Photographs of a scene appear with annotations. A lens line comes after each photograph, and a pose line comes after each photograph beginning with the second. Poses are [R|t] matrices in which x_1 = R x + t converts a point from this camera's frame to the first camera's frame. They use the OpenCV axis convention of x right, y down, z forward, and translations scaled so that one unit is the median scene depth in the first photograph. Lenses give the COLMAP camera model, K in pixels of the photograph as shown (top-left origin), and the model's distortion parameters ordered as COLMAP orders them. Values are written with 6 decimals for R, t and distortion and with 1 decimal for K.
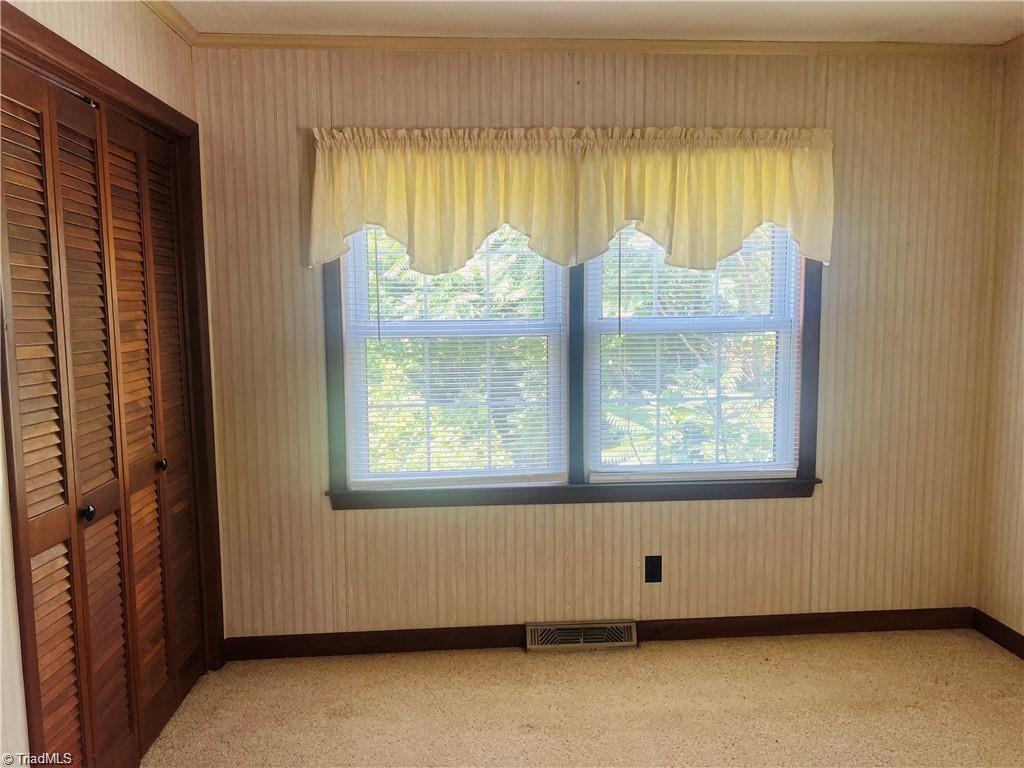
lens RADIAL K [[777.9, 0, 514.9], [0, 777.9, 380.5], [0, 0, 1]] dist [0.065637, -0.077210]
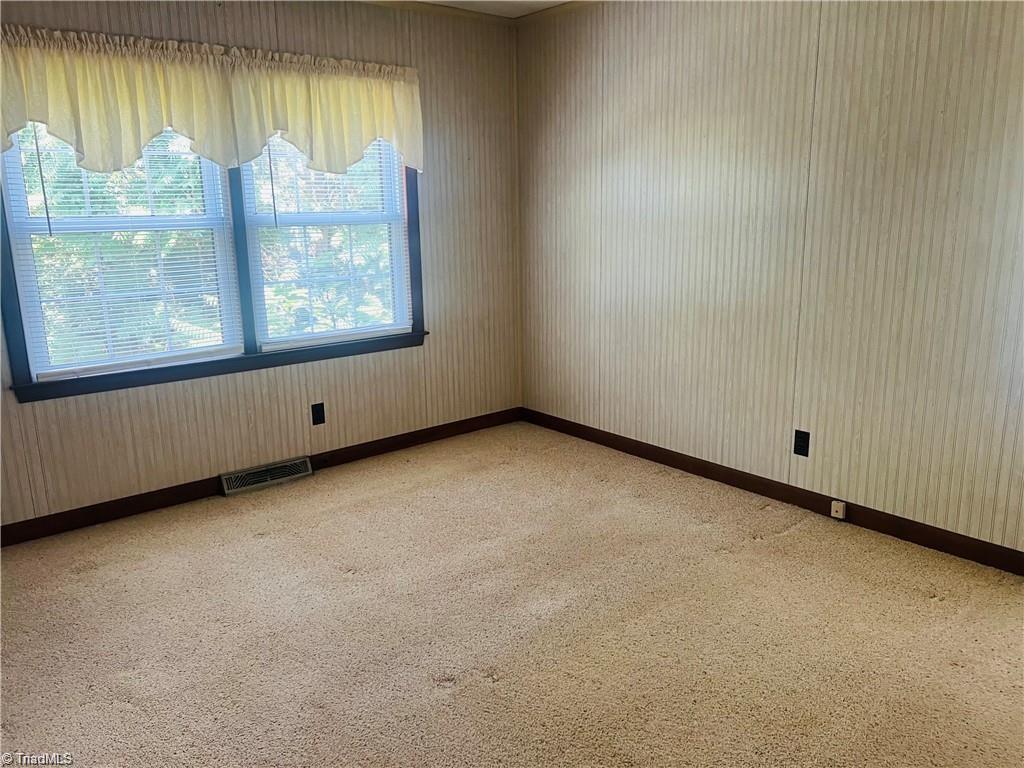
lens RADIAL K [[777.9, 0, 520.4], [0, 777.9, 380.5], [0, 0, 1]] dist [0.065637, -0.077210]
pose [[0.815468, -0.131884, 0.563576, -0.276754], [0.068171, 0.988802, 0.132754, 0.042053], [-0.574773, -0.069837, 0.815327, -0.234323]]
